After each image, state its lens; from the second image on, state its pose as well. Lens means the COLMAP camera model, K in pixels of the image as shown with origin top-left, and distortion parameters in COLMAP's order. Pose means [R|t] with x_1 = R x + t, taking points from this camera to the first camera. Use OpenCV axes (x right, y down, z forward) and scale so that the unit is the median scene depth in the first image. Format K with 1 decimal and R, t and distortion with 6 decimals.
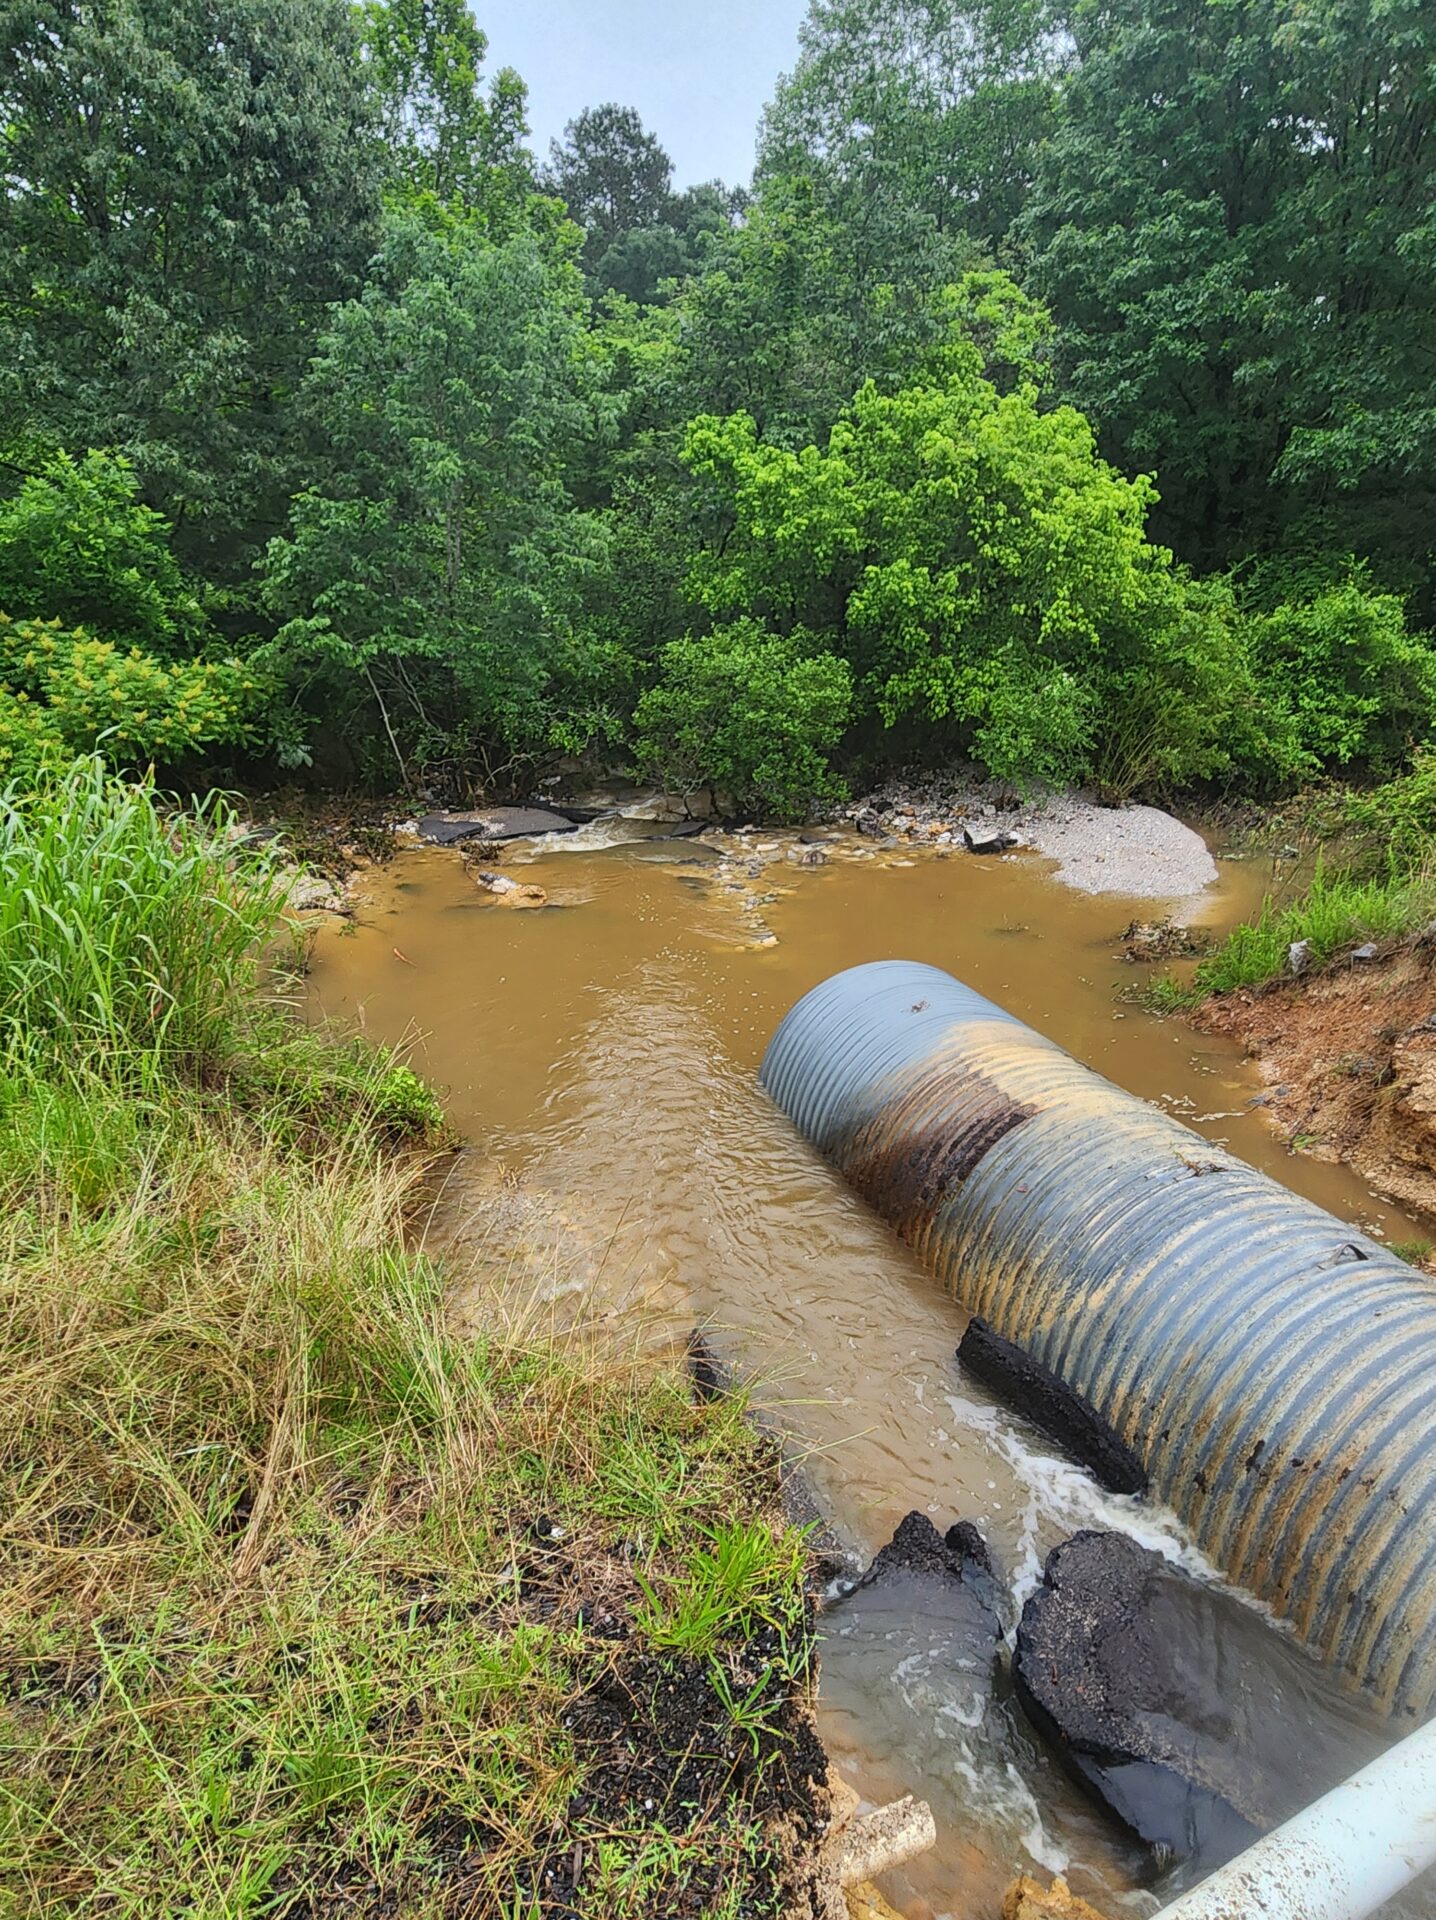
lens RADIAL K [[1182.0, 0, 712.2], [0, 1182.0, 965.4], [0, 0, 1]] dist [0.001836, -0.001810]
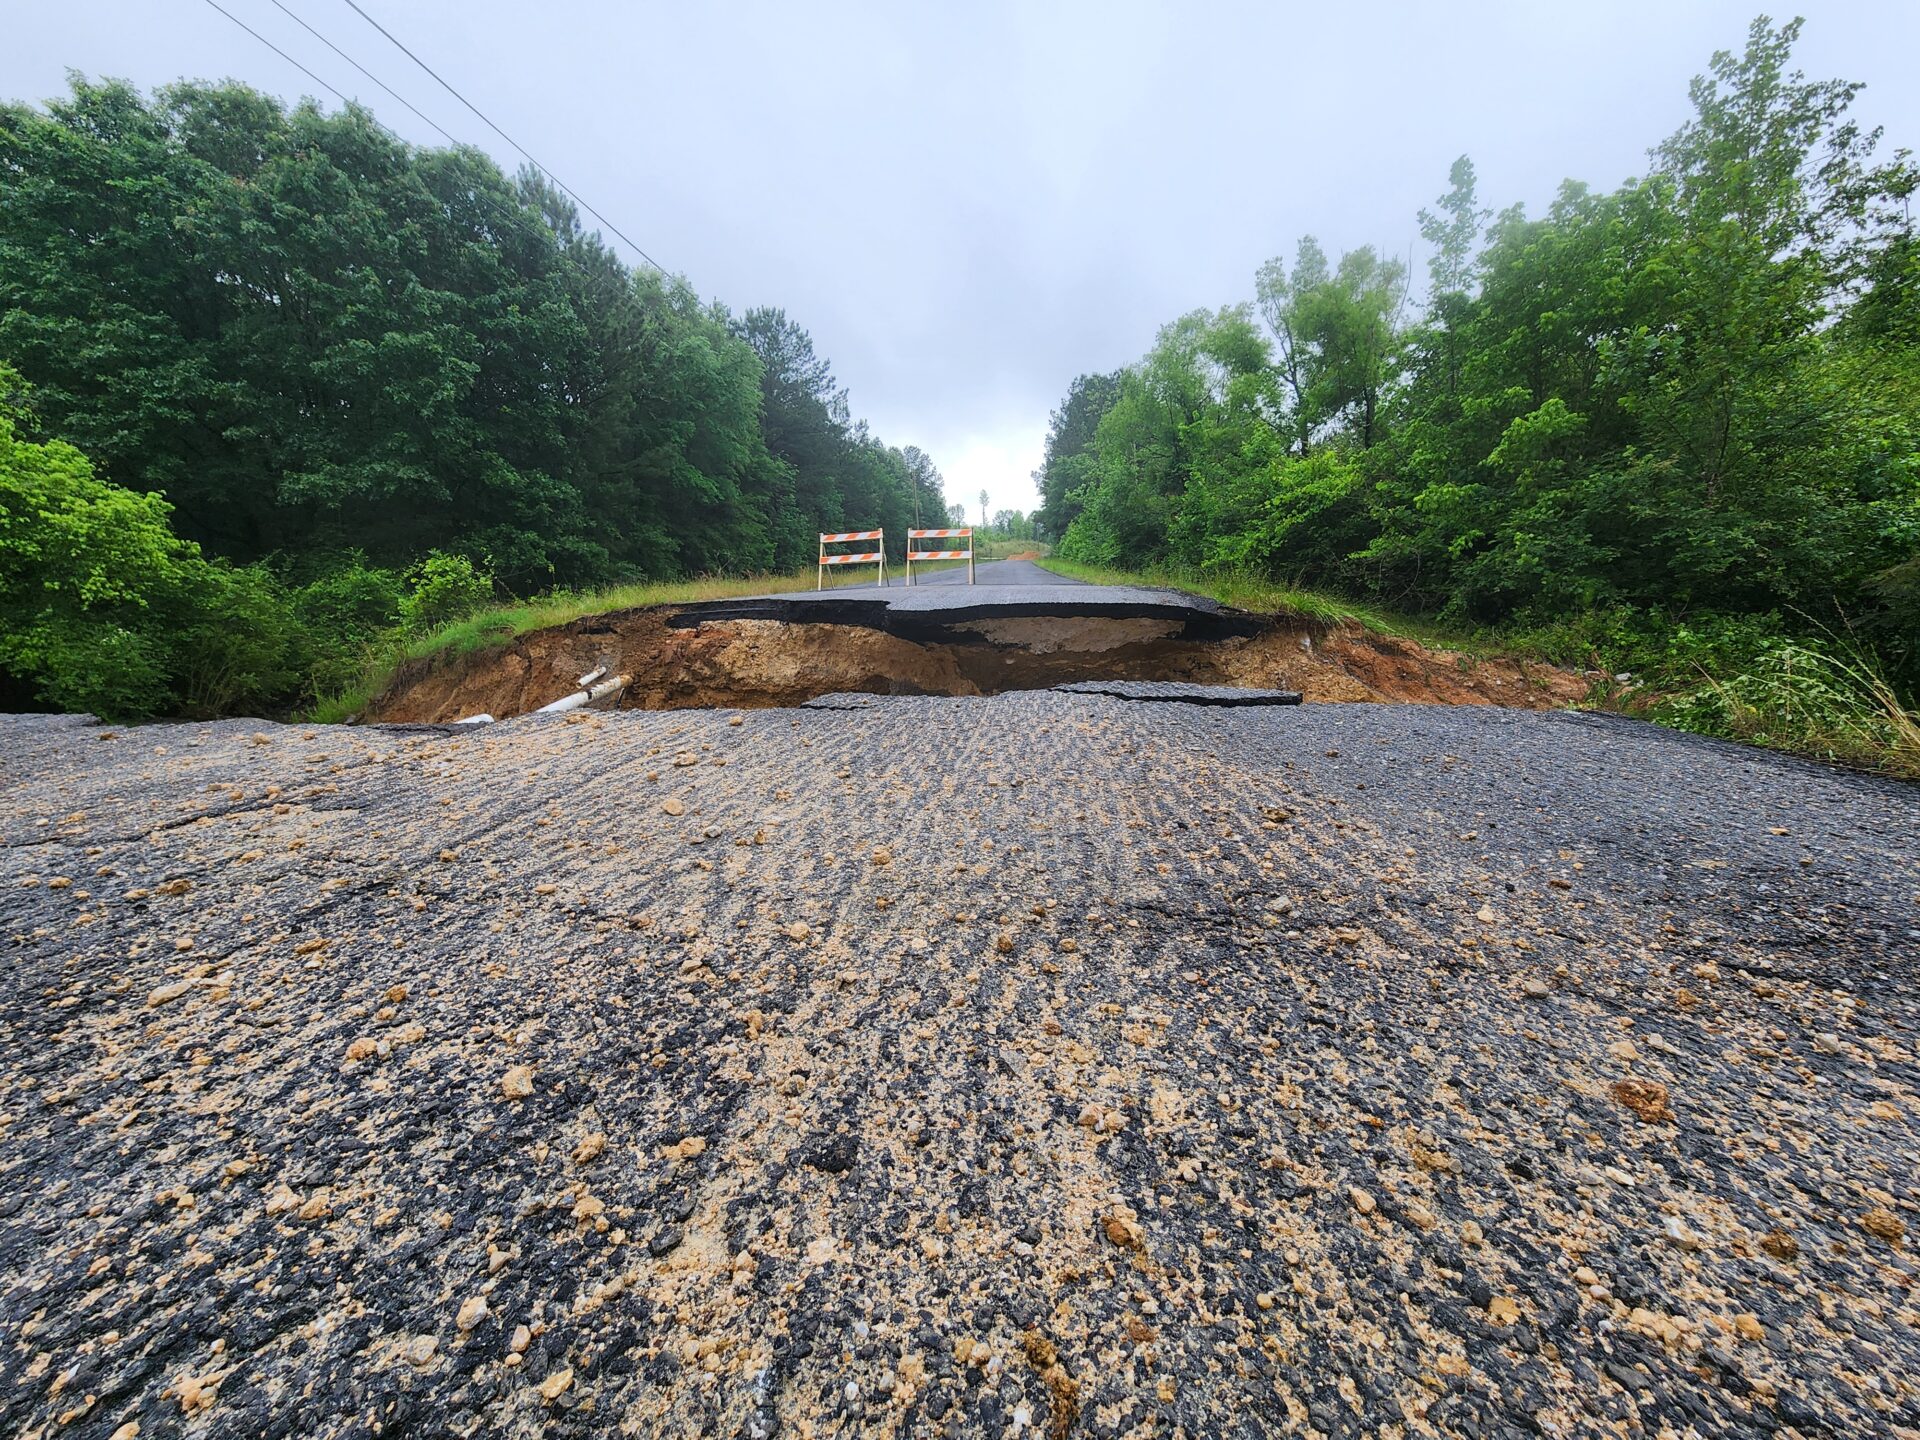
lens RADIAL K [[787.9, 0, 956.0], [0, 787.9, 715.6], [0, 0, 1]] dist [0.000828, 0.000513]
pose [[0.492632, -0.192635, 0.848649, -0.009477], [0.324516, 0.945516, 0.026244, 0.117291], [-0.807467, 0.262472, 0.528305, -0.187382]]
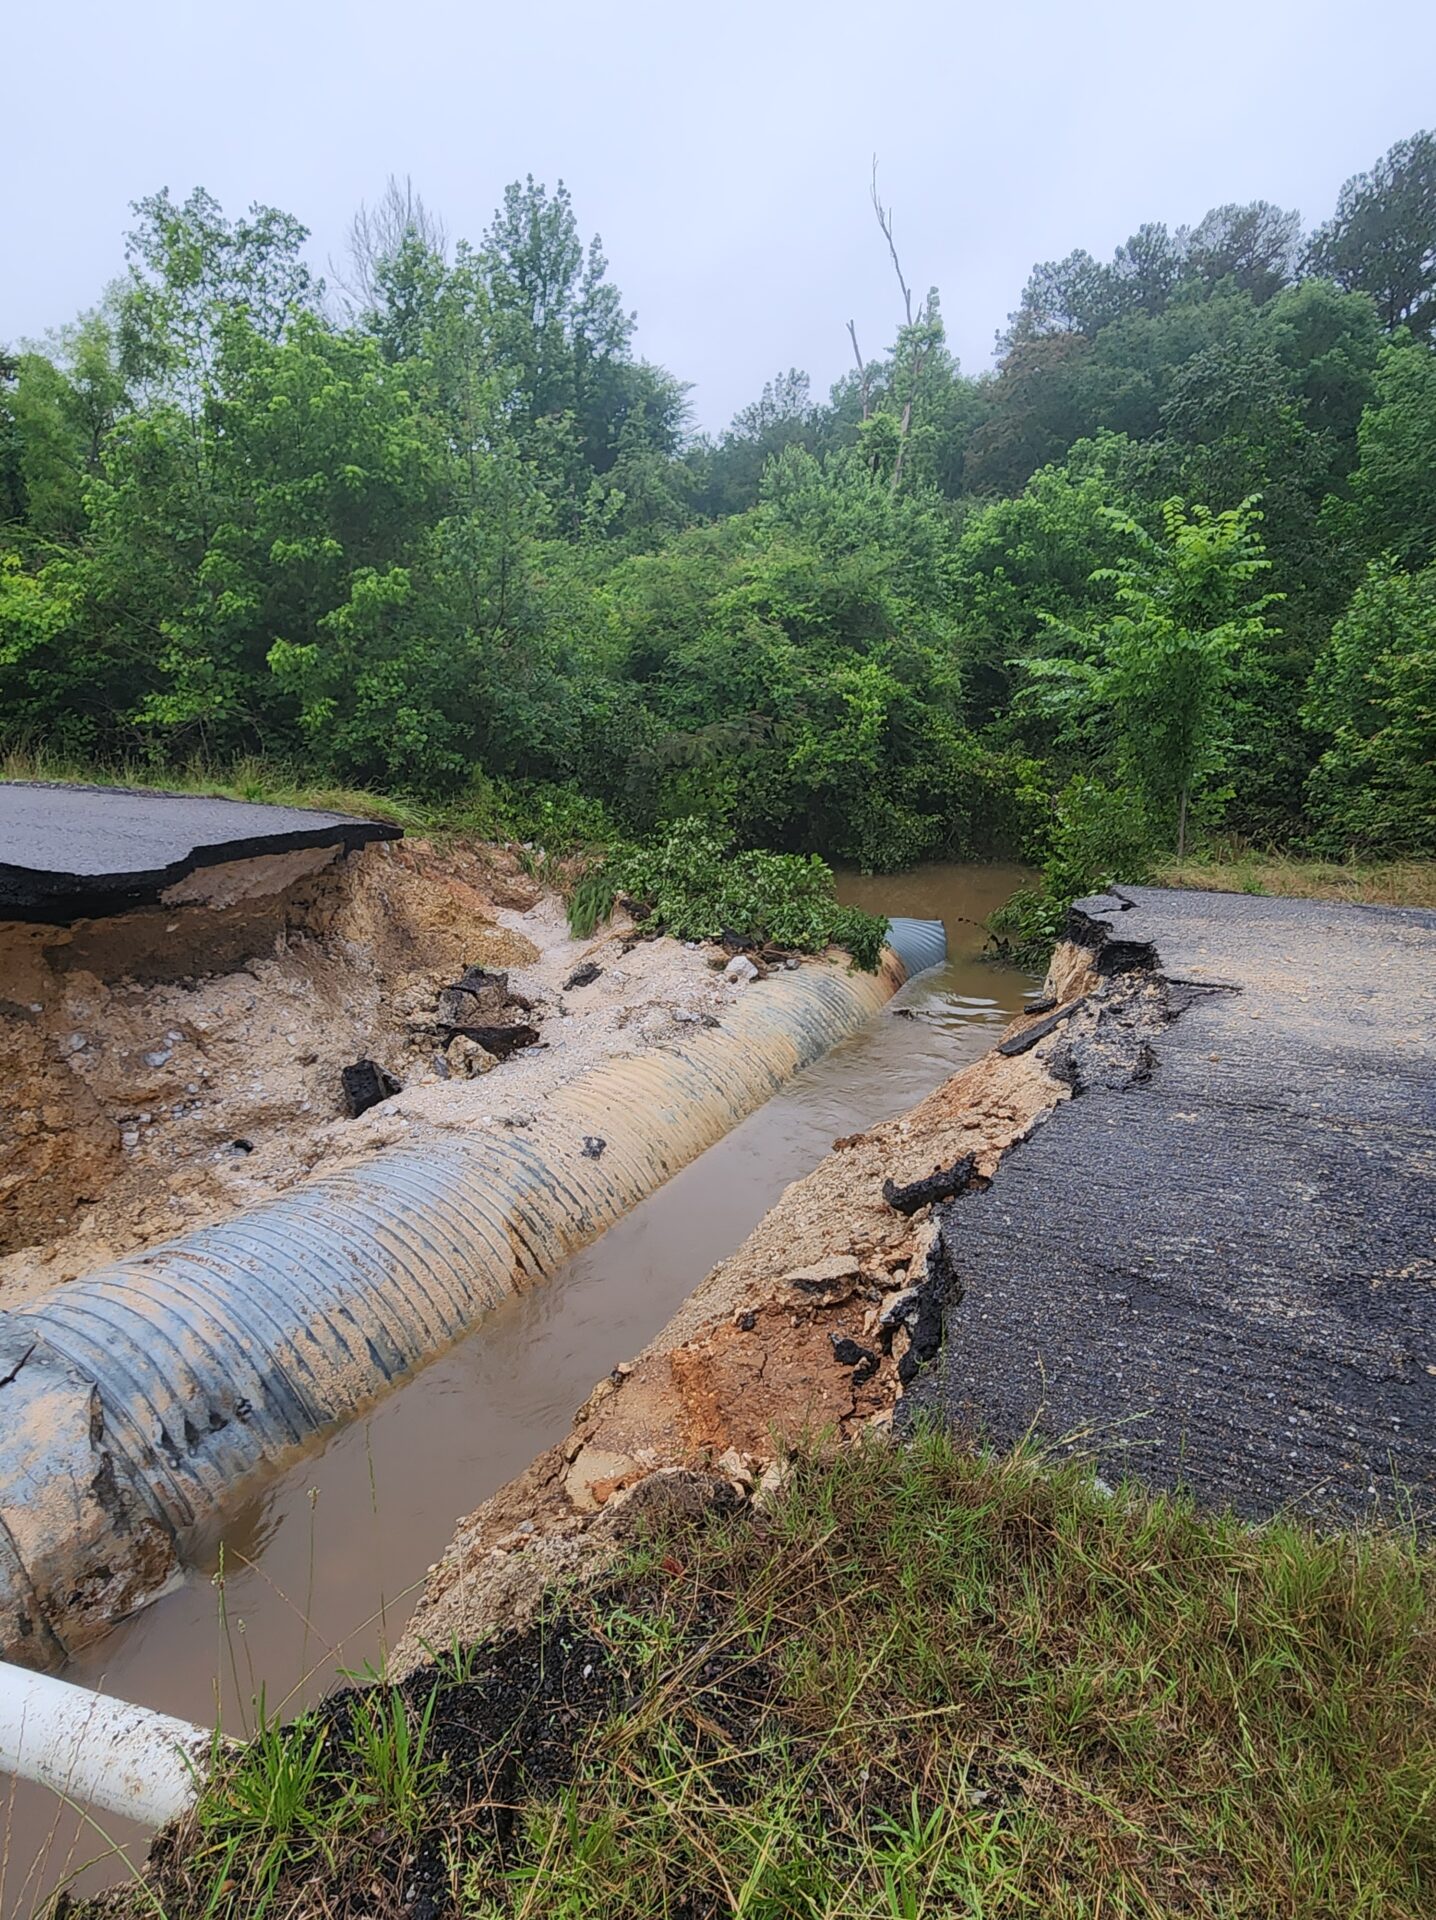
lens RADIAL K [[1182.2, 0, 717.7], [0, 1182.2, 967.4], [0, 0, 1]] dist [0.000215, -0.000802]
pose [[-0.683491, -0.211996, 0.698497, -0.053647], [0.213642, 0.856901, 0.469125, -0.023709], [-0.697995, 0.469871, -0.540393, 0.085959]]
